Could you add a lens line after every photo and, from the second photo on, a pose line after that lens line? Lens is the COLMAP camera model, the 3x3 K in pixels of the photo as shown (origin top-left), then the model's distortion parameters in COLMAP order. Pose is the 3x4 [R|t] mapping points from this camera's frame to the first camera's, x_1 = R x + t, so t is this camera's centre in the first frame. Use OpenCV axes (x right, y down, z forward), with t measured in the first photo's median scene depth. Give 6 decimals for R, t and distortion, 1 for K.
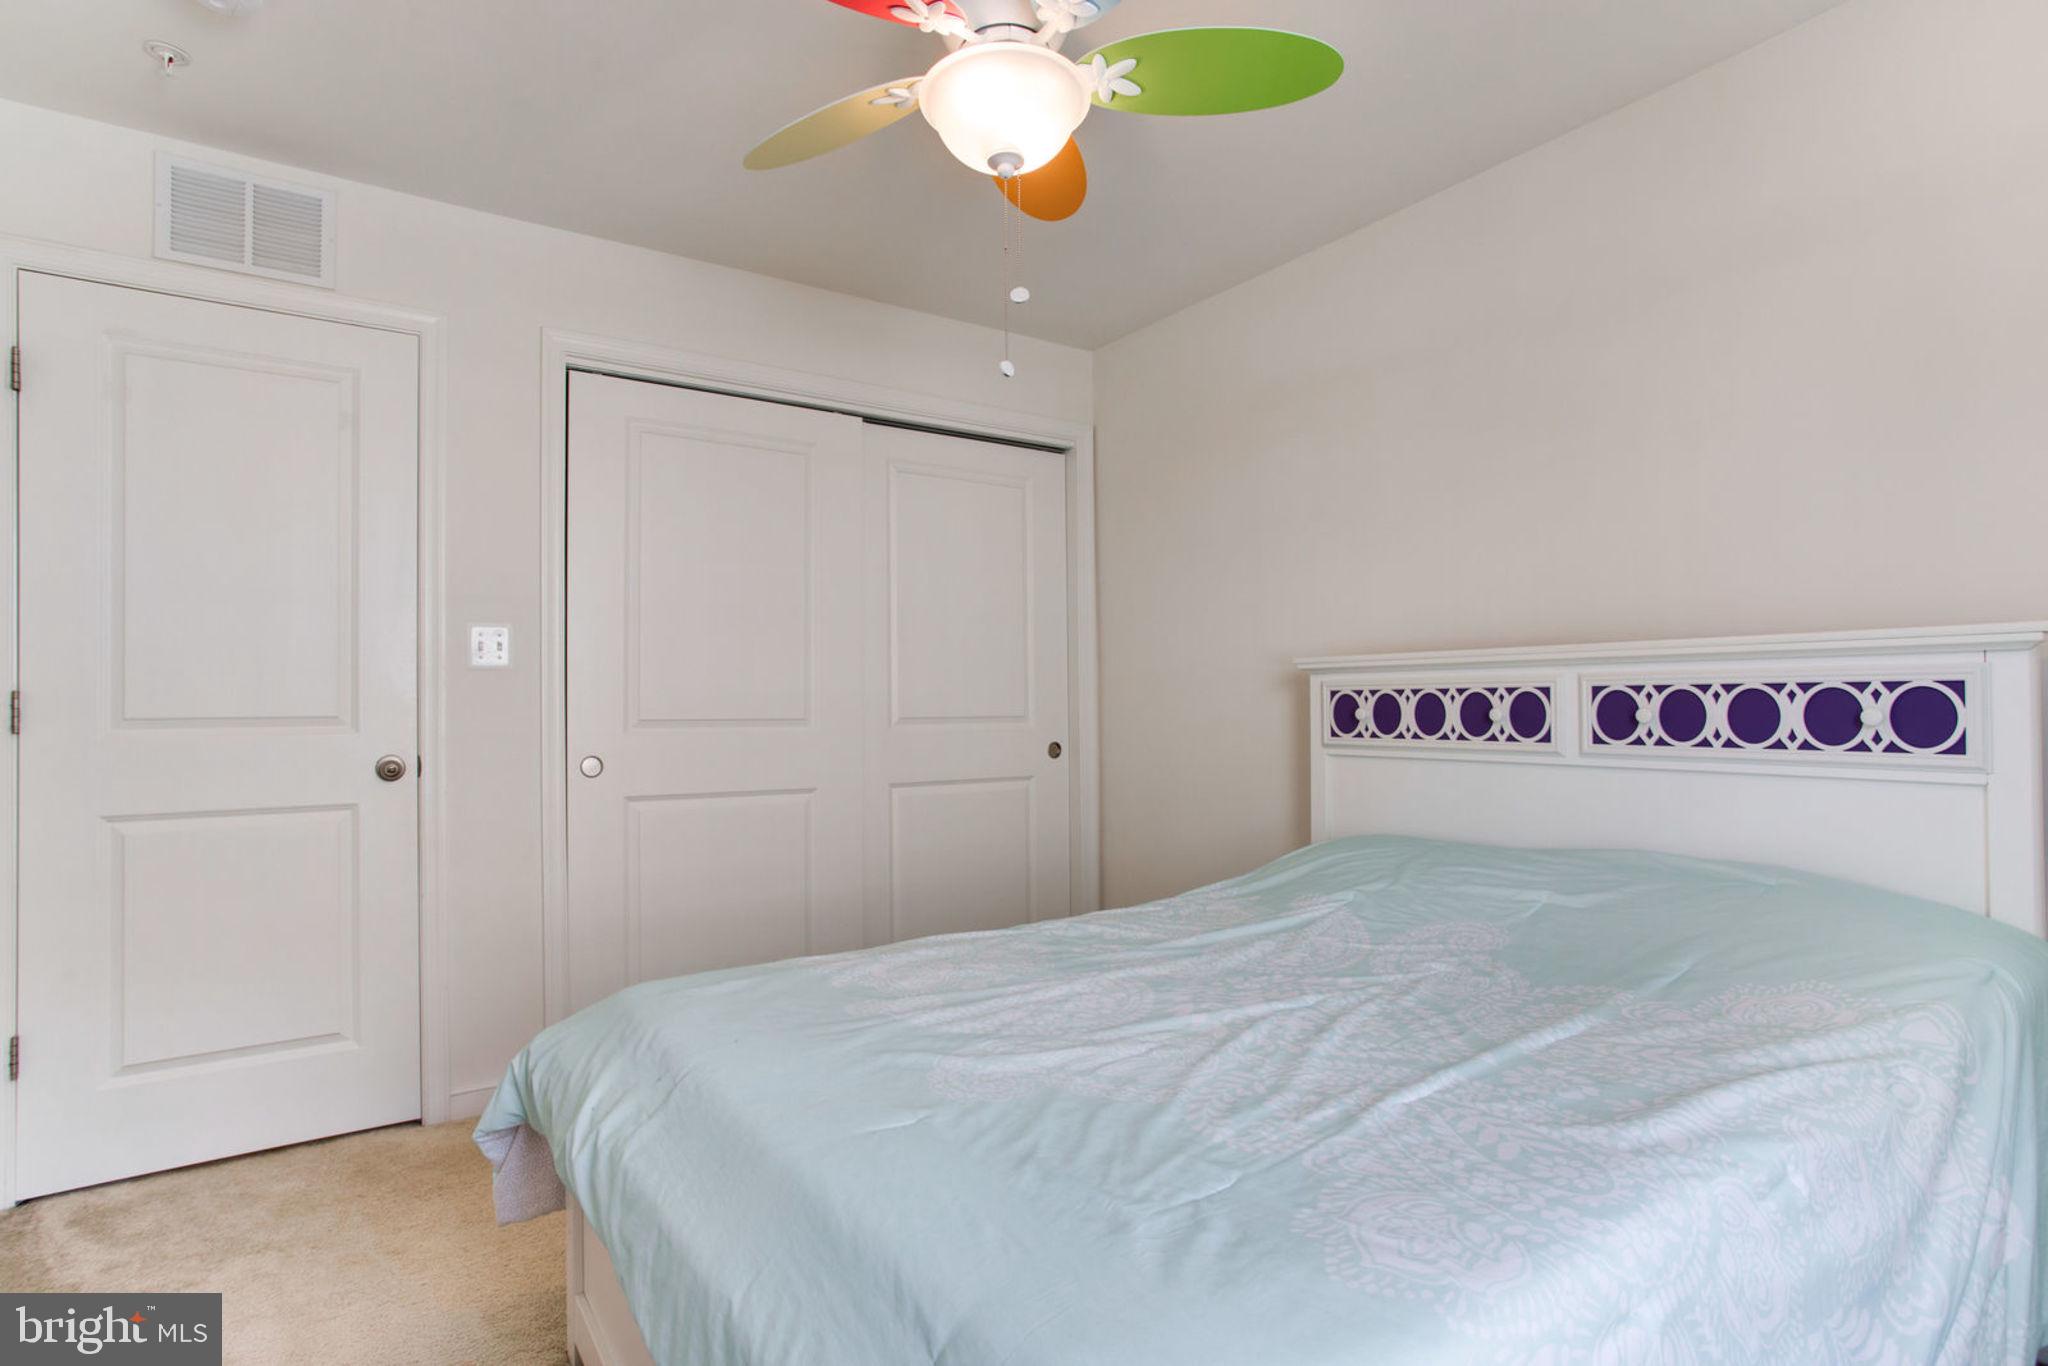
lens RADIAL K [[1036.6, 0, 1014.8], [0, 1036.6, 677.1], [0, 0, 1]] dist [0.001659, 0.000865]
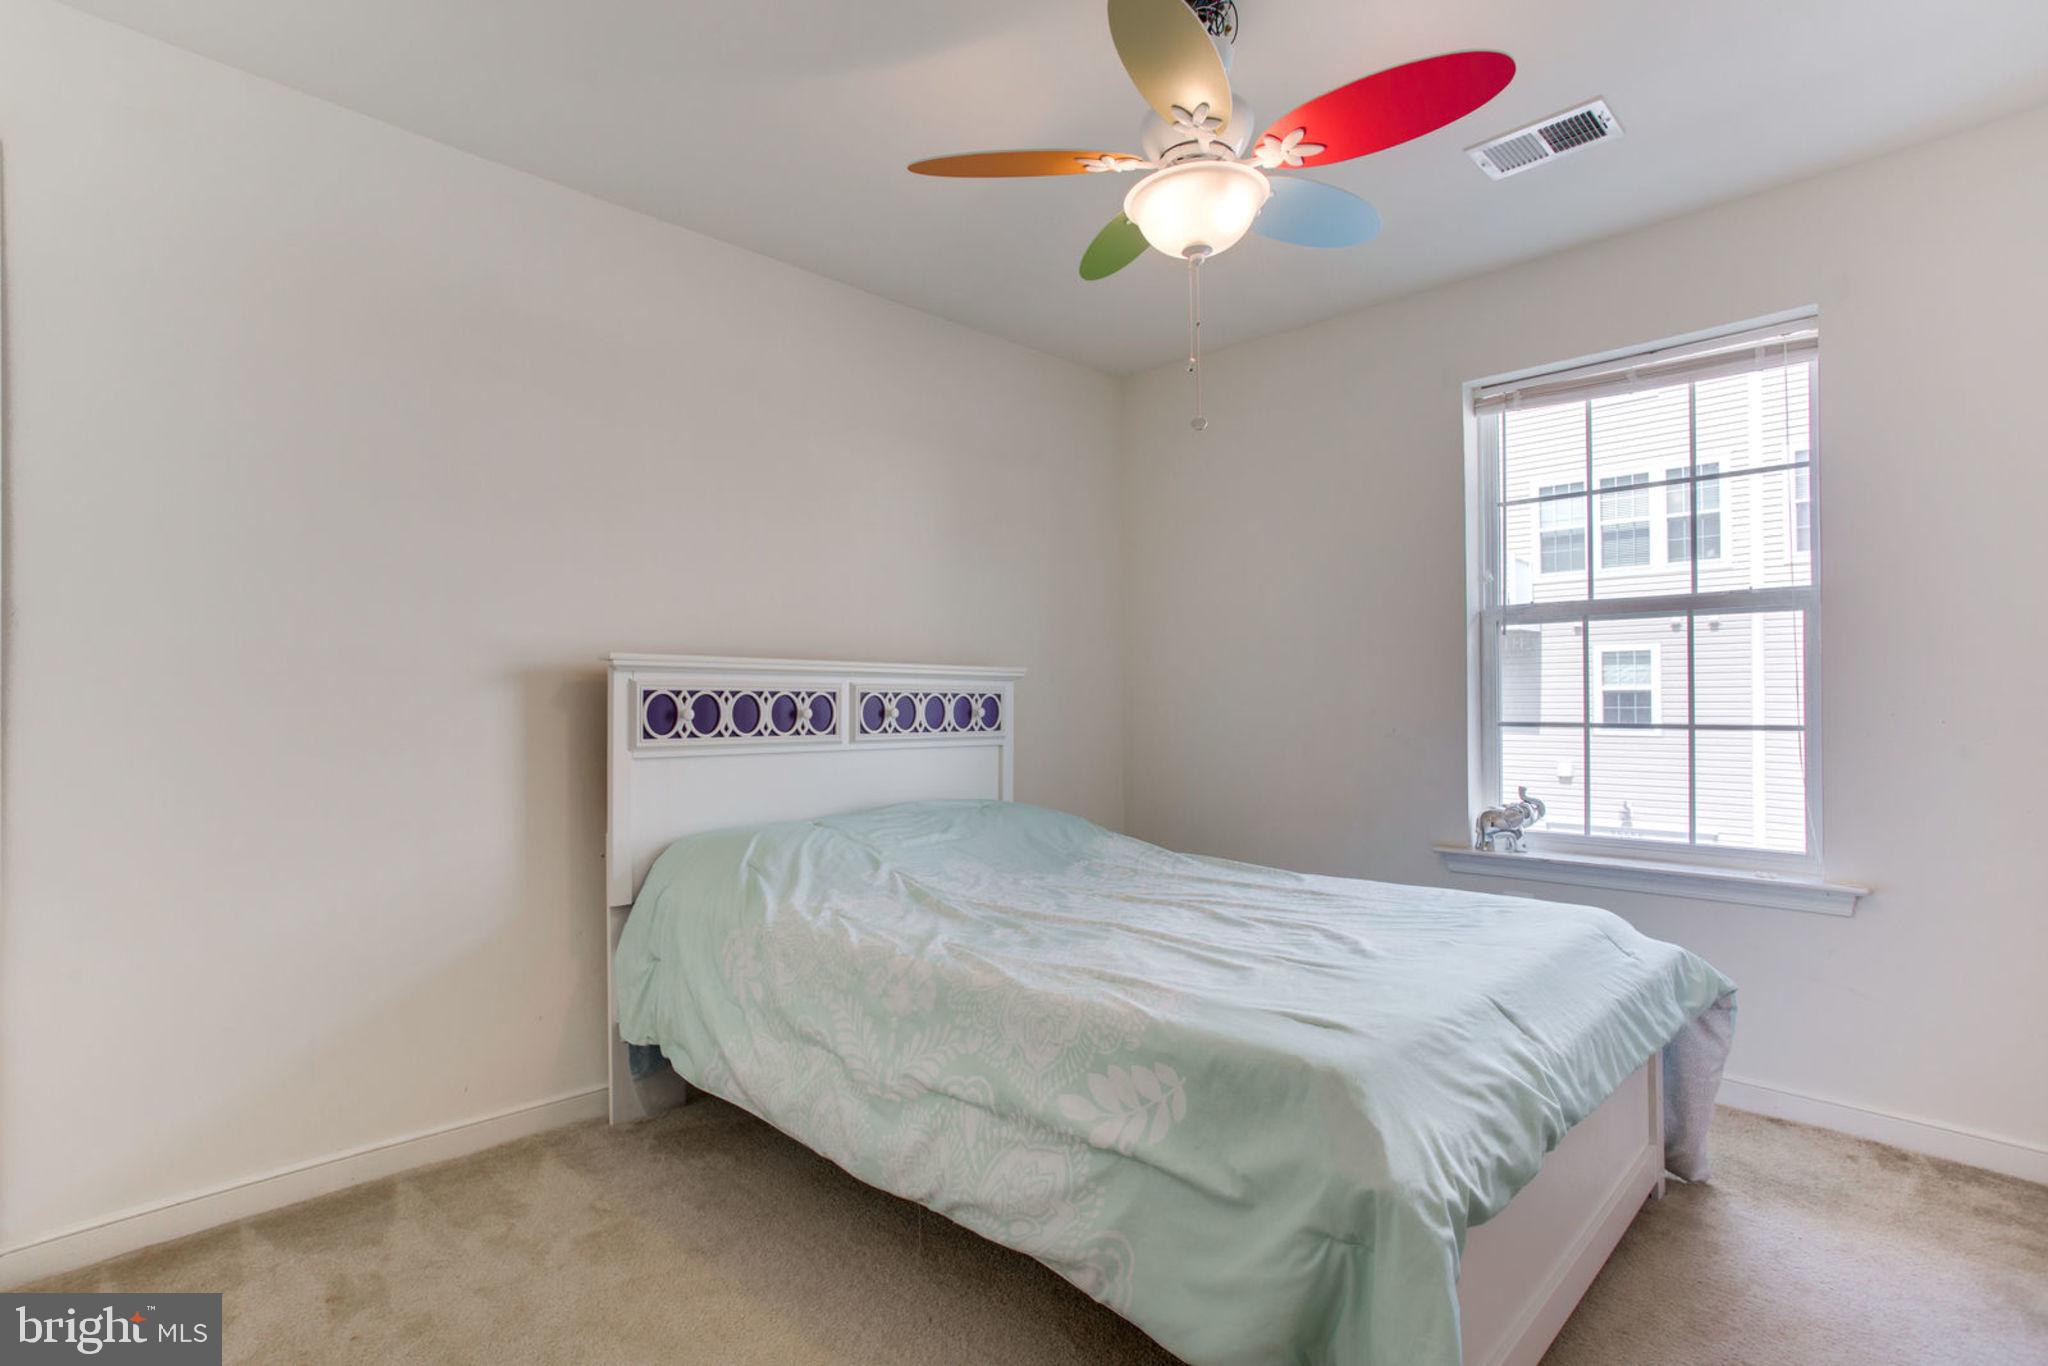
lens RADIAL K [[972.2, 0, 1031.0], [0, 972.2, 699.7], [0, 0, 1]] dist [0.001471, 0.000602]
pose [[-0.199878, 0.007846, 0.979789, -0.691072], [-0.028619, 0.999495, -0.013842, 0.026287], [-0.979403, -0.030807, -0.199552, 0.910575]]
